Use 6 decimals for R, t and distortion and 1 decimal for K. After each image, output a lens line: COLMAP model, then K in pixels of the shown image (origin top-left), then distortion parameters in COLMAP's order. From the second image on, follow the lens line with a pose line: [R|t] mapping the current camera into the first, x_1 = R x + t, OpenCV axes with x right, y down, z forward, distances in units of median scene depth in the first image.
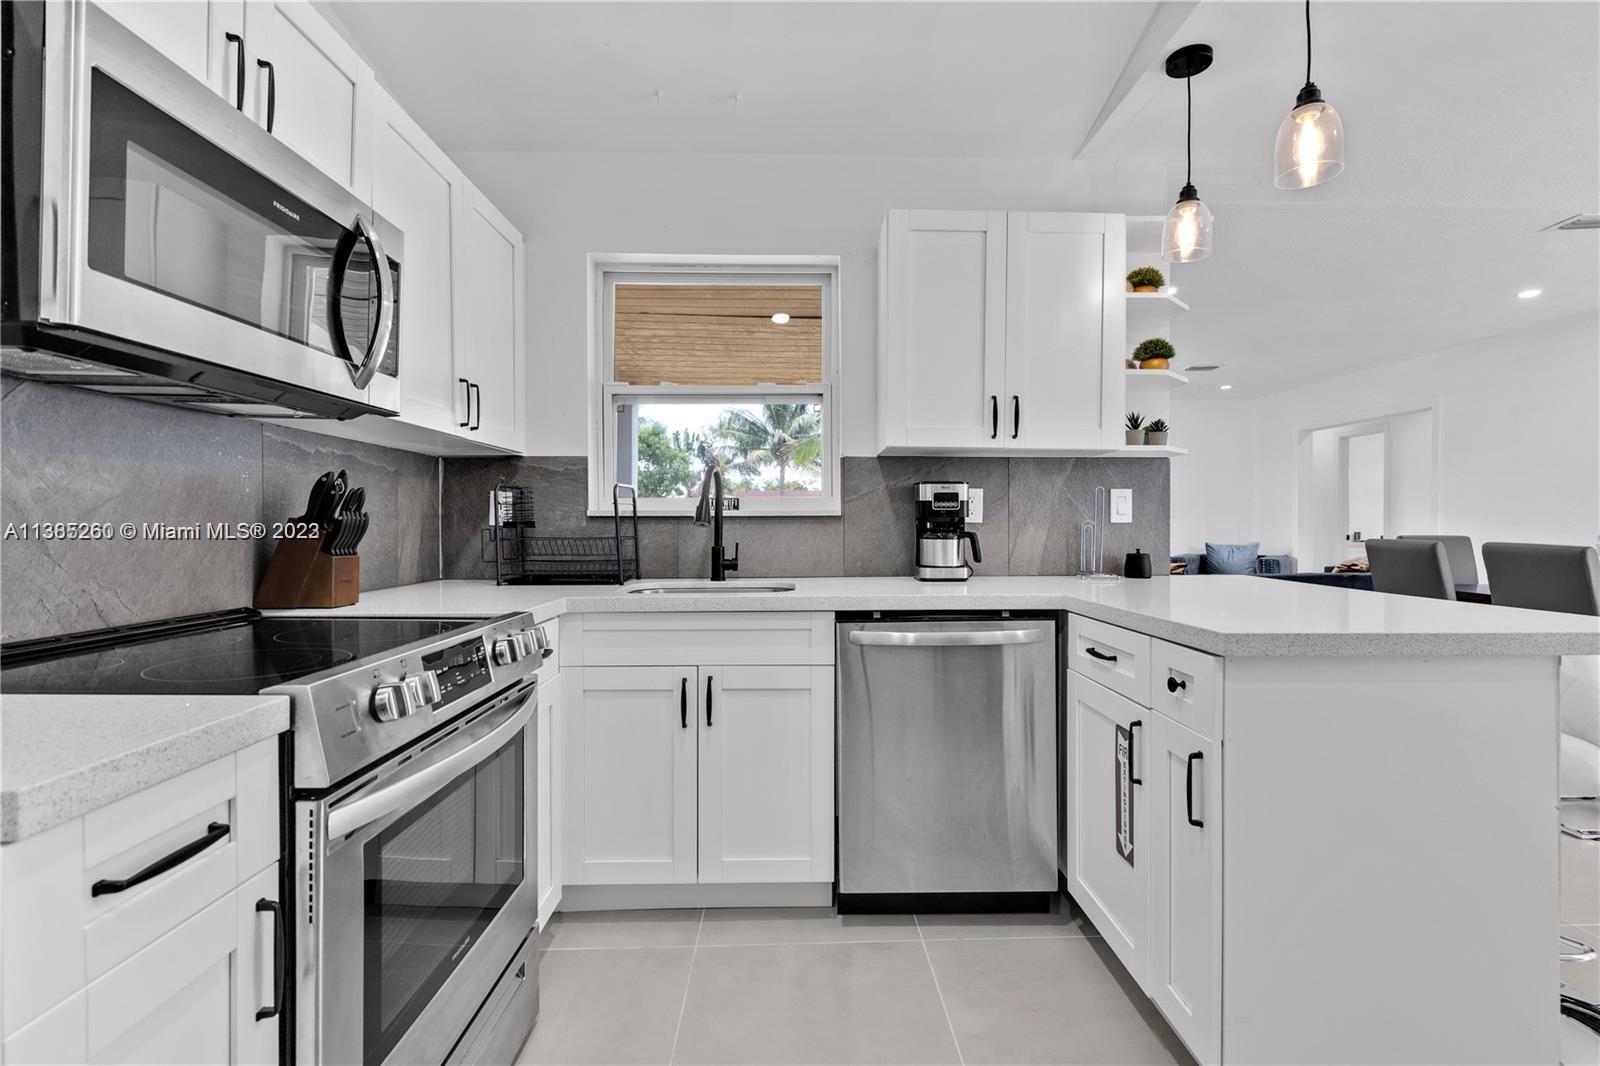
lens RADIAL K [[728.6, 0, 805.3], [0, 728.6, 533.5], [0, 0, 1]] dist [0.000361, -0.000523]
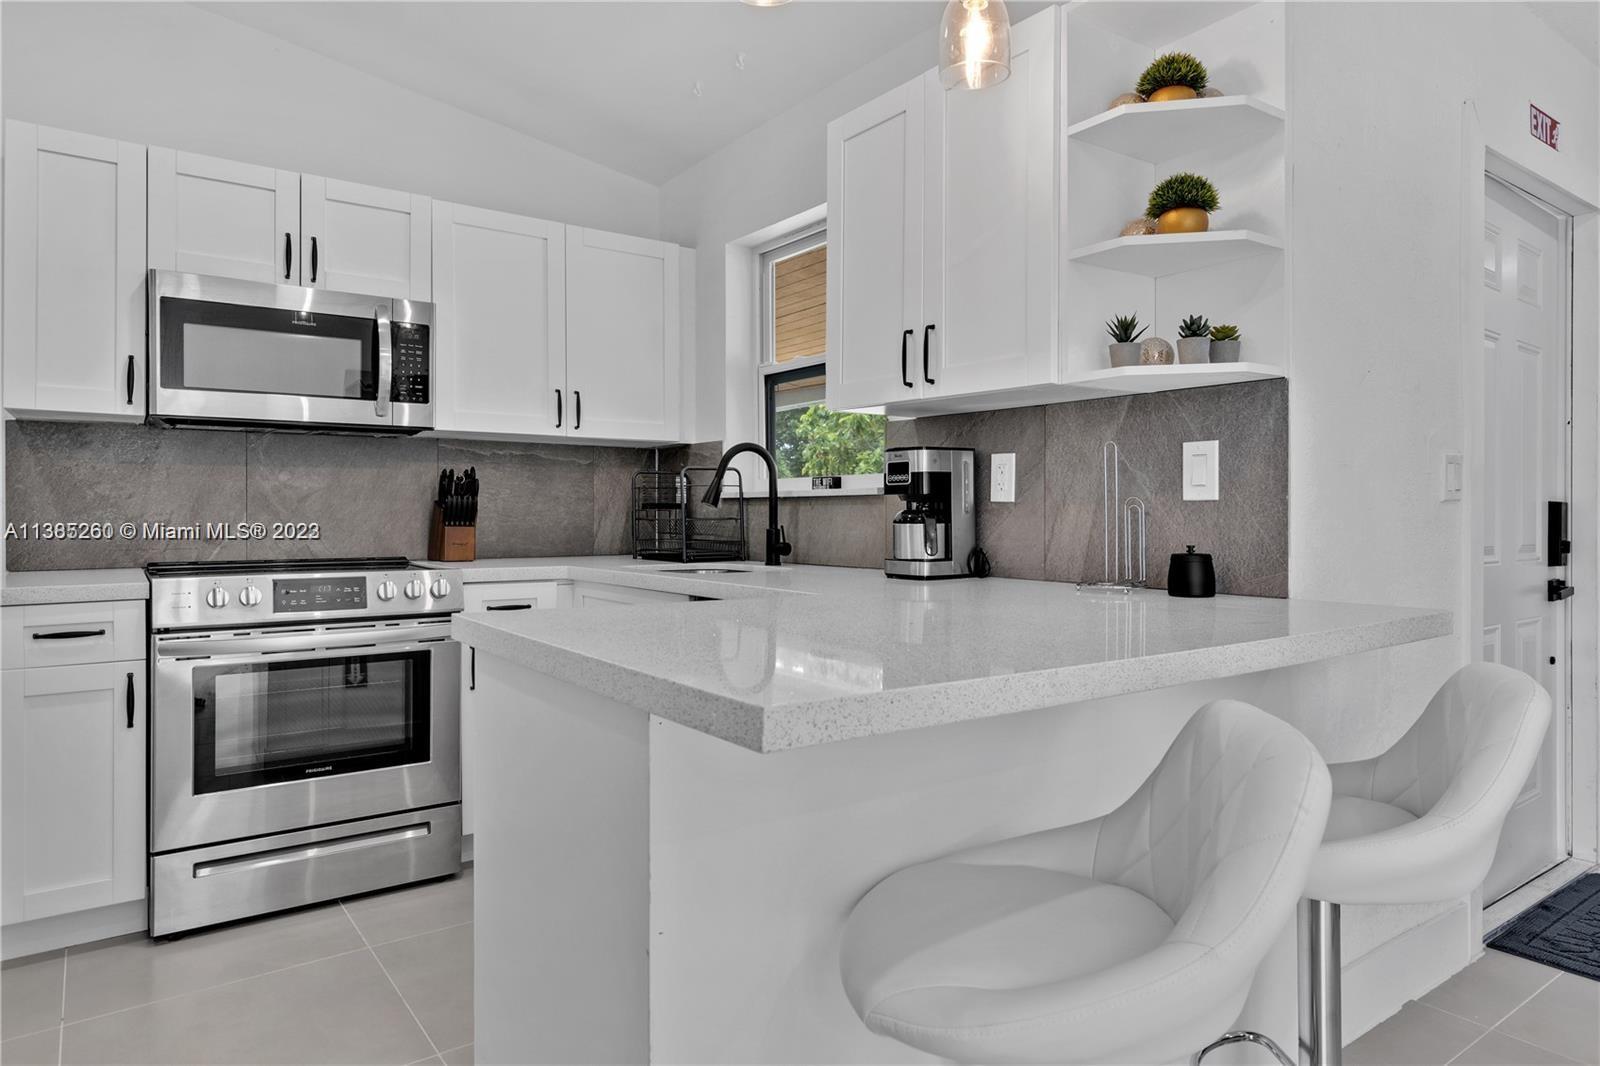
lens RADIAL K [[952.6, 0, 809.1], [0, 952.6, 521.8], [0, 0, 1]] dist [0.006956, -0.001247]
pose [[0.577288, 0.010877, -0.816468, 0.889657], [-0.013283, 0.999904, 0.003929, 0.003252], [0.816433, 0.008577, 0.577377, 0.323159]]
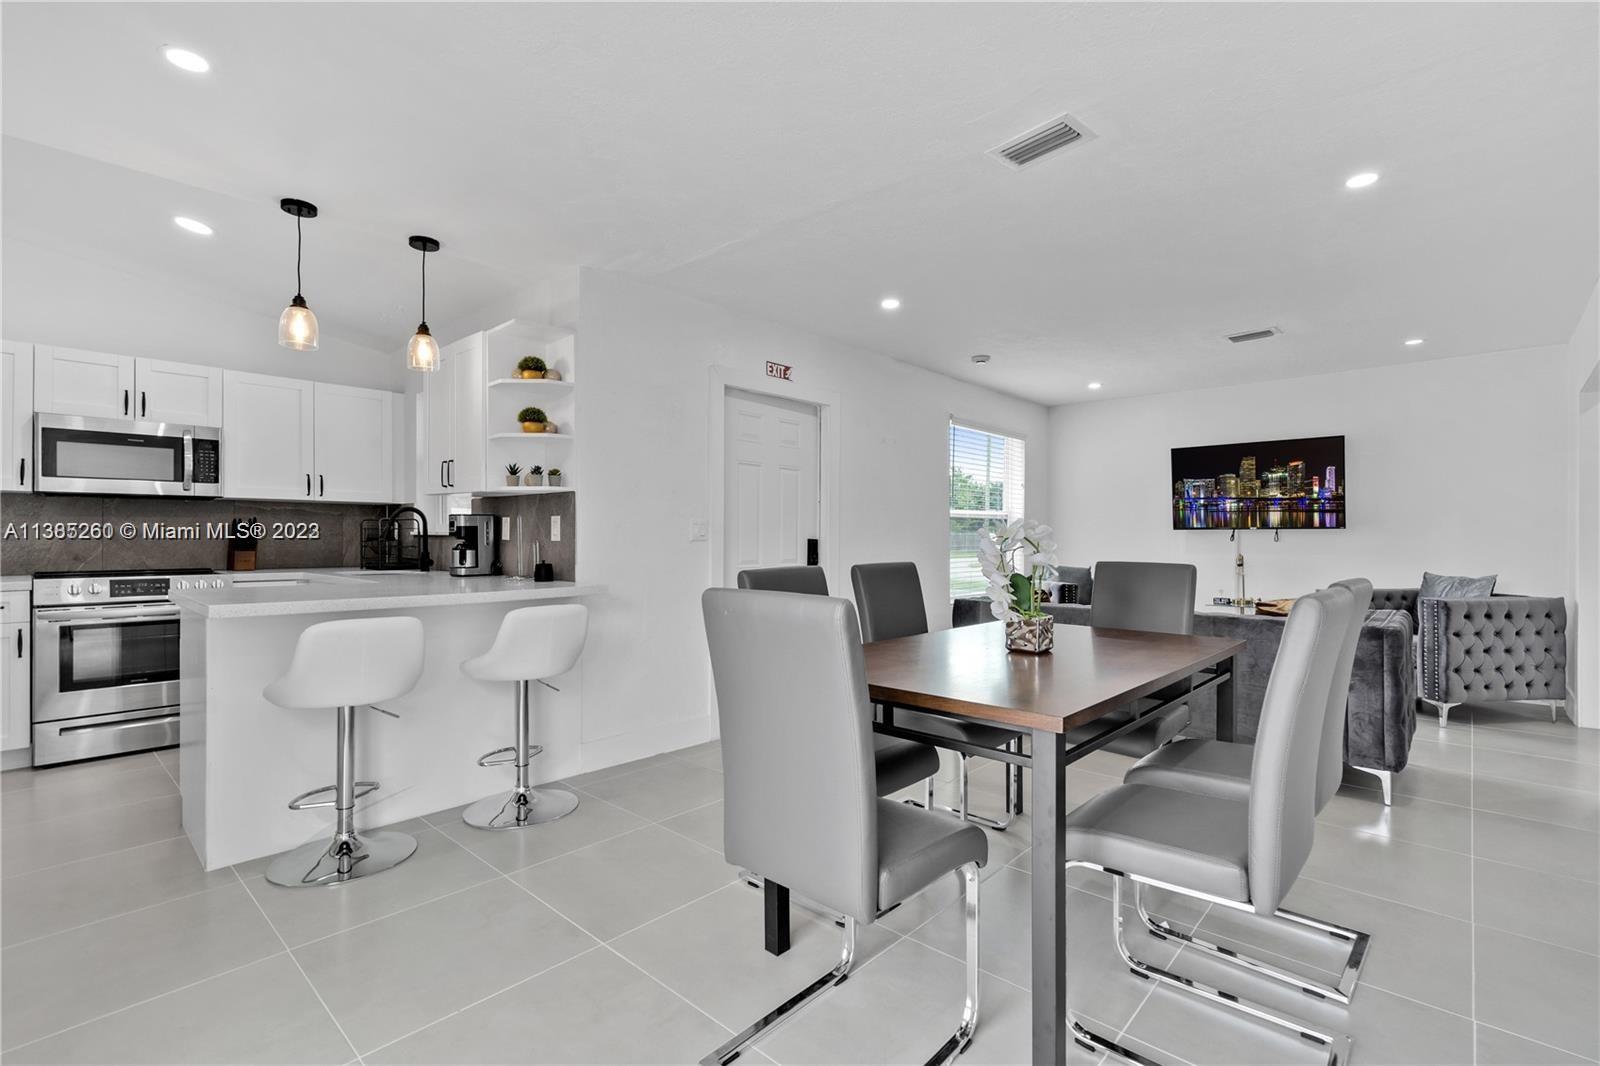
lens RADIAL K [[728.6, 0, 807.7], [0, 728.6, 540.7], [0, 0, 1]] dist [0.000361, -0.000523]
pose [[0.719907, 0.010244, -0.693995, 1.746982], [-0.015009, 0.999887, -0.000811, -0.022330], [0.693908, 0.011000, 0.719980, 0.361391]]
